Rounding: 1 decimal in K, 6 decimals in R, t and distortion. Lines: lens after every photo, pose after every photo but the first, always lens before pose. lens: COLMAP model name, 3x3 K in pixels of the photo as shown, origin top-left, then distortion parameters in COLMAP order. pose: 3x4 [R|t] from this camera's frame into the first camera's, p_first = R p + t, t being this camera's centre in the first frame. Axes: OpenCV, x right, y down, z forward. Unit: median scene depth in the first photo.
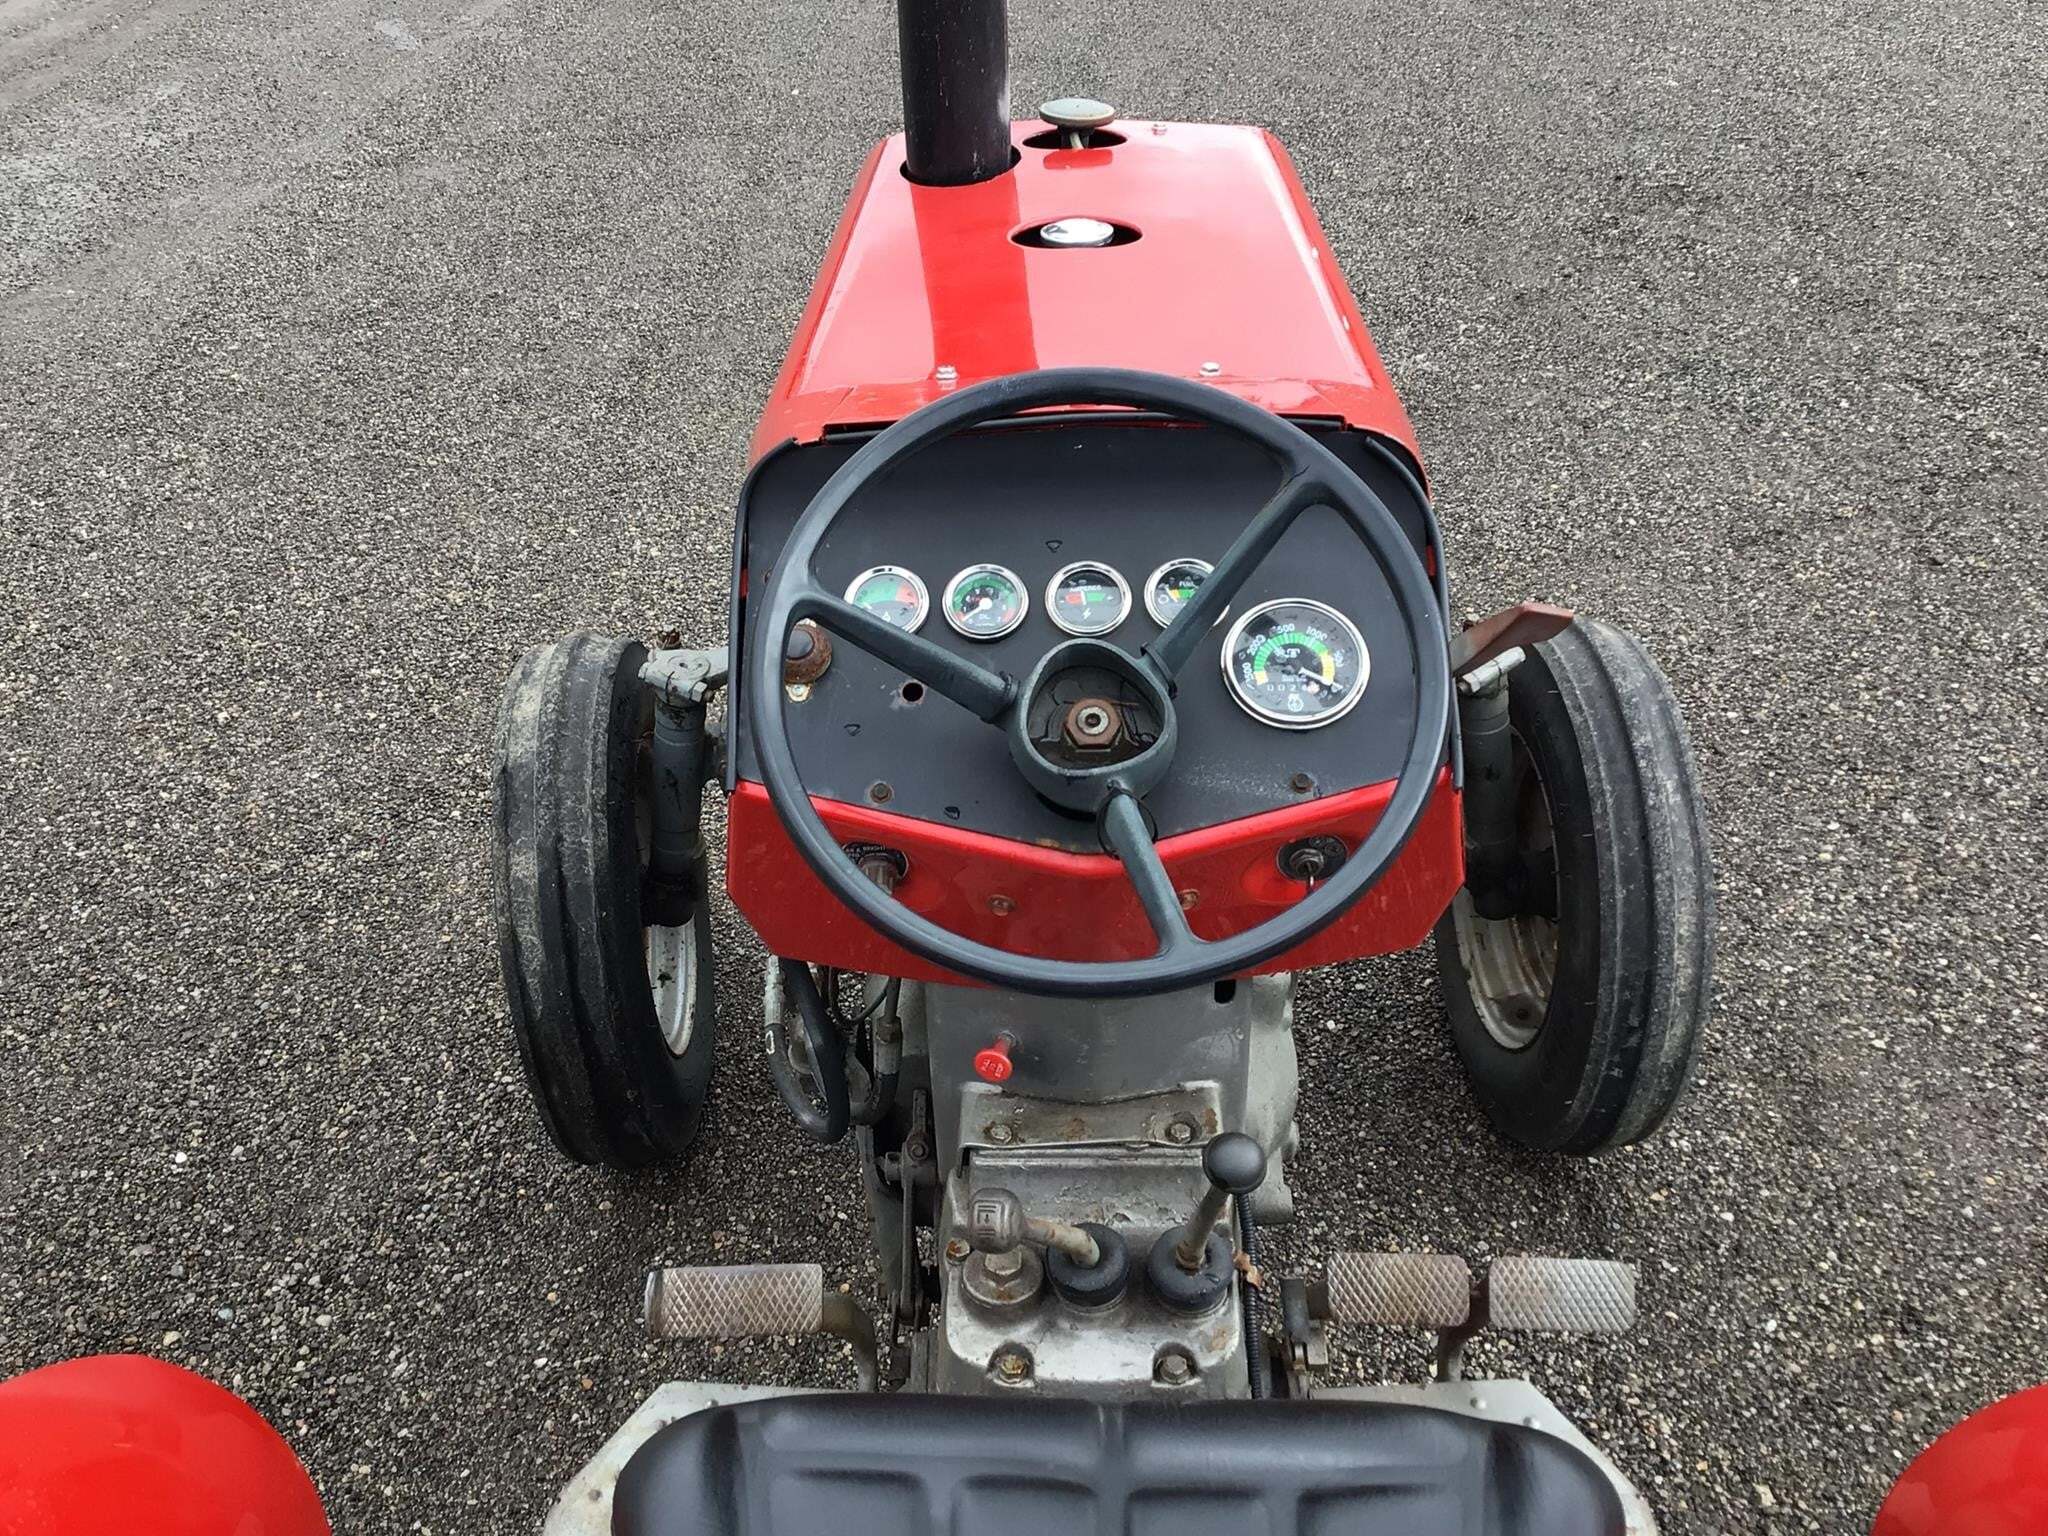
lens RADIAL K [[1835.0, 0, 1026.7], [0, 1835.0, 776.4], [0, 0, 1]] dist [0.070129, -0.112617]
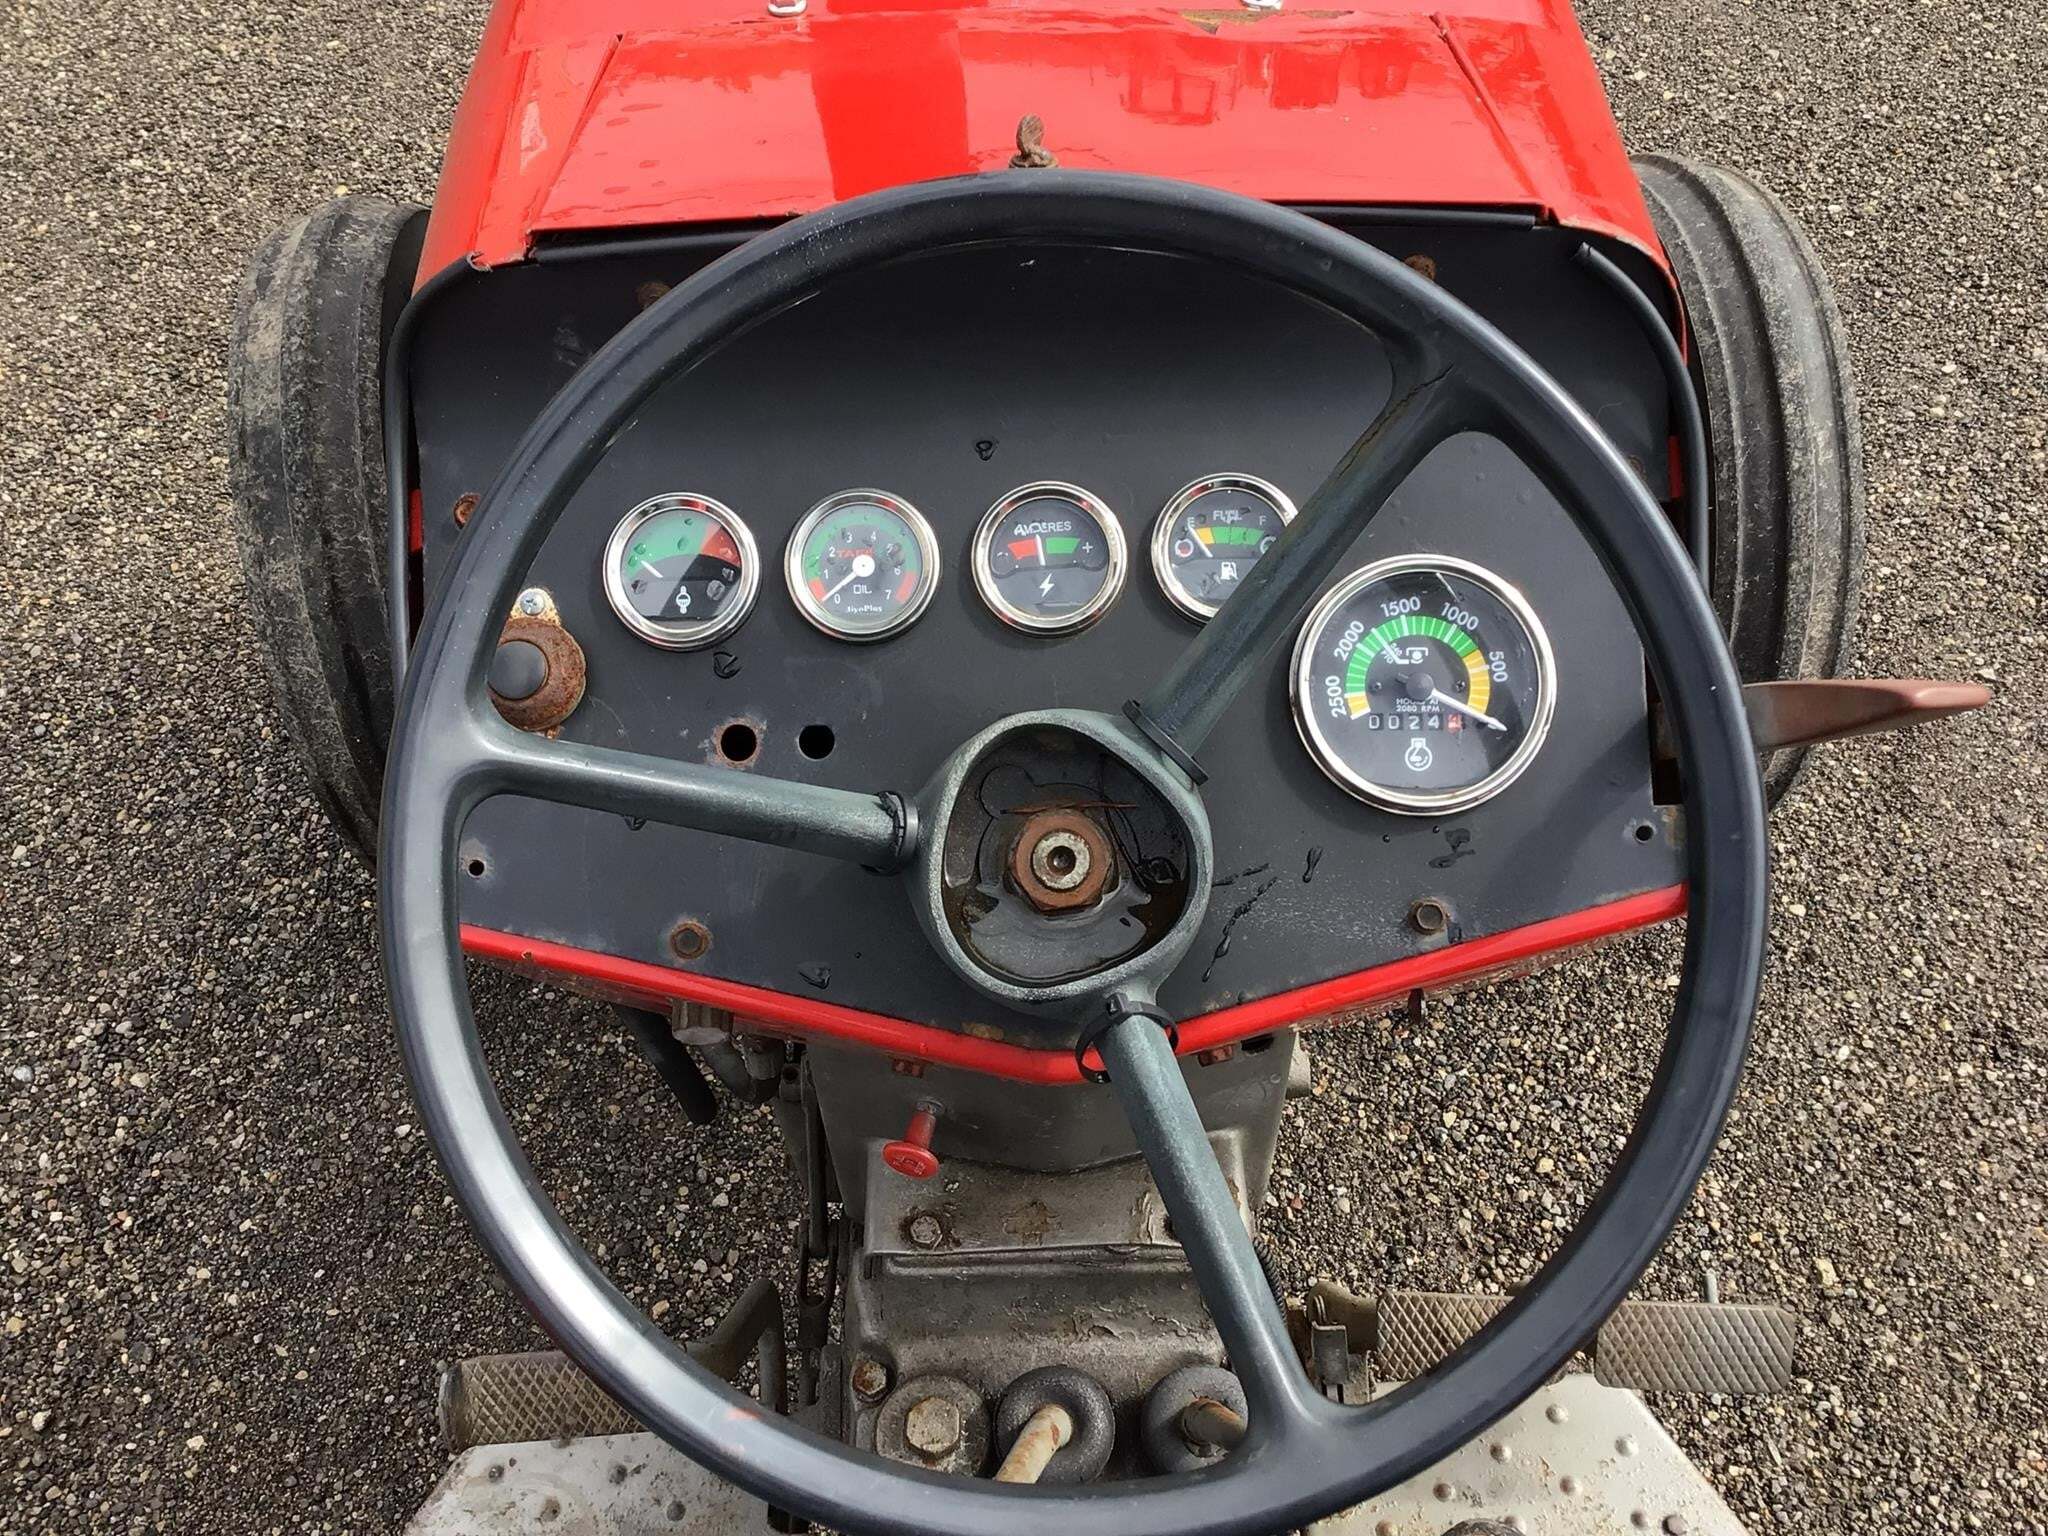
lens RADIAL K [[1816.0, 0, 1017.9], [0, 1816.0, 769.9], [0, 0, 1]] dist [0.072262, -0.123541]
pose [[0.999558, -0.022201, 0.019768, 0.006695], [0.014083, 0.939294, 0.342824, -0.121574], [-0.026179, -0.342394, 0.939192, 0.256947]]
